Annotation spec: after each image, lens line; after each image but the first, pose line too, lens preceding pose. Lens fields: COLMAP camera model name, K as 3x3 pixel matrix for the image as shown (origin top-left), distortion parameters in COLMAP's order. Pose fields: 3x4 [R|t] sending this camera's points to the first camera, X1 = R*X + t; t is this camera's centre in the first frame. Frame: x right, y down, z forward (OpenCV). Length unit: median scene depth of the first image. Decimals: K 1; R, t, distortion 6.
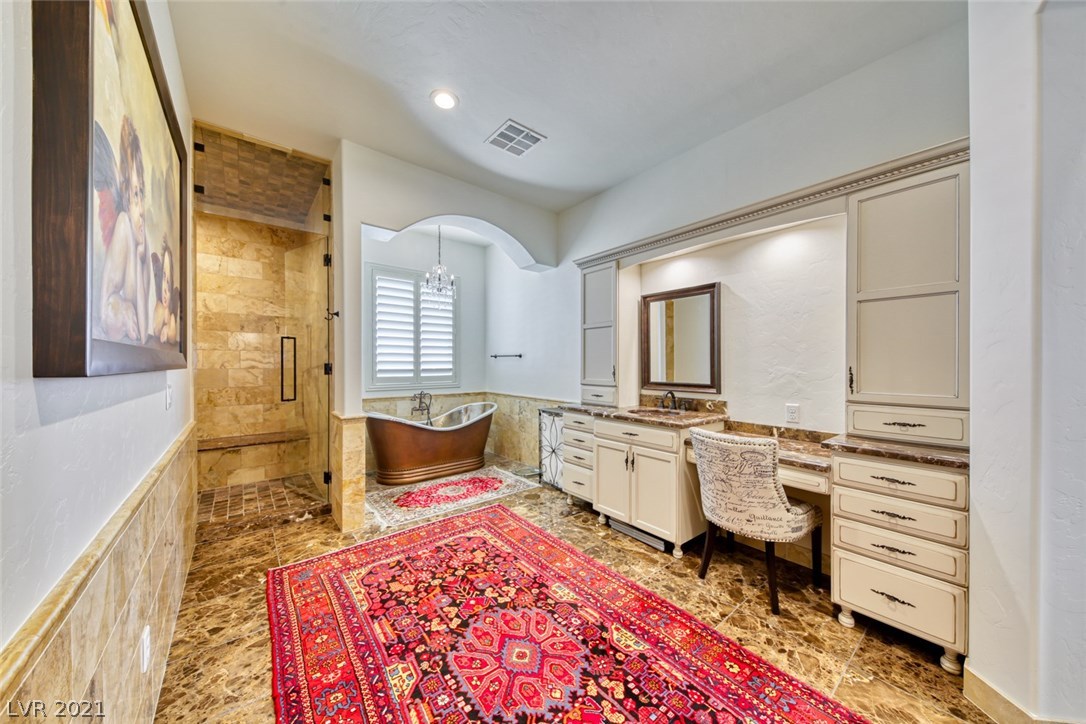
lens RADIAL K [[370.6, 0, 542.6], [0, 370.6, 361.6], [0, 0, 1]] dist [0.014018, 0.000013]
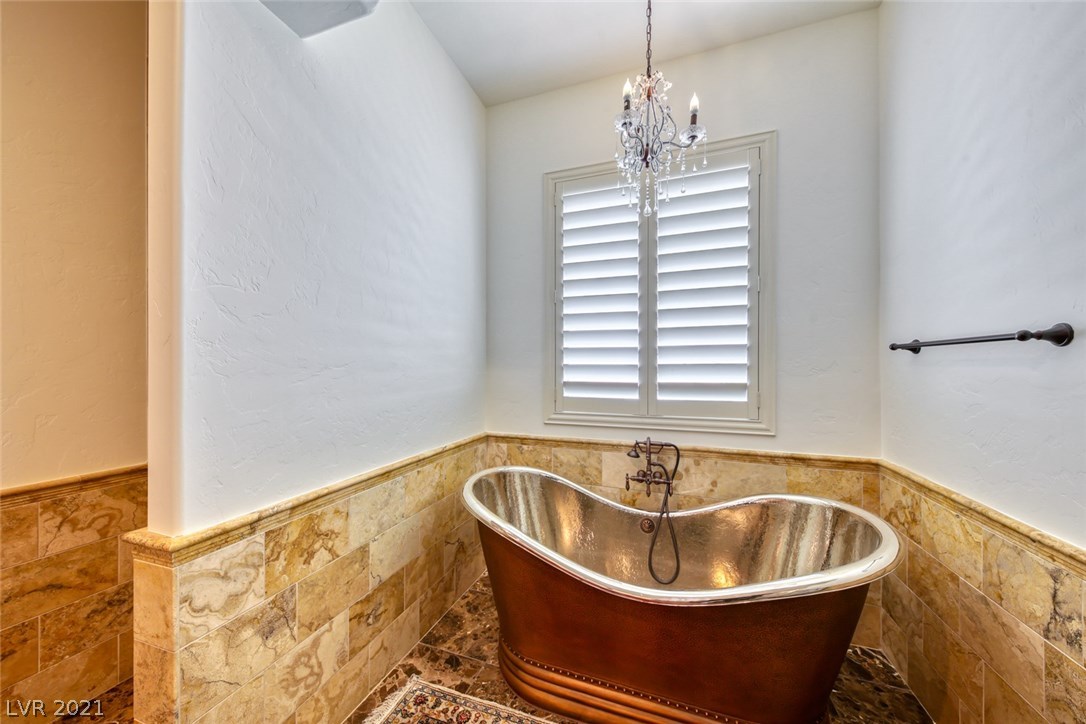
lens RADIAL K [[370.6, 0, 540.3], [0, 370.6, 360.4], [0, 0, 1]] dist [0.014018, 0.000013]
pose [[0.530953, -0.002648, -0.847397, -0.040477], [0.005223, 0.999986, 0.000148, -0.006948], [0.847385, -0.004504, 0.530960, 0.669165]]
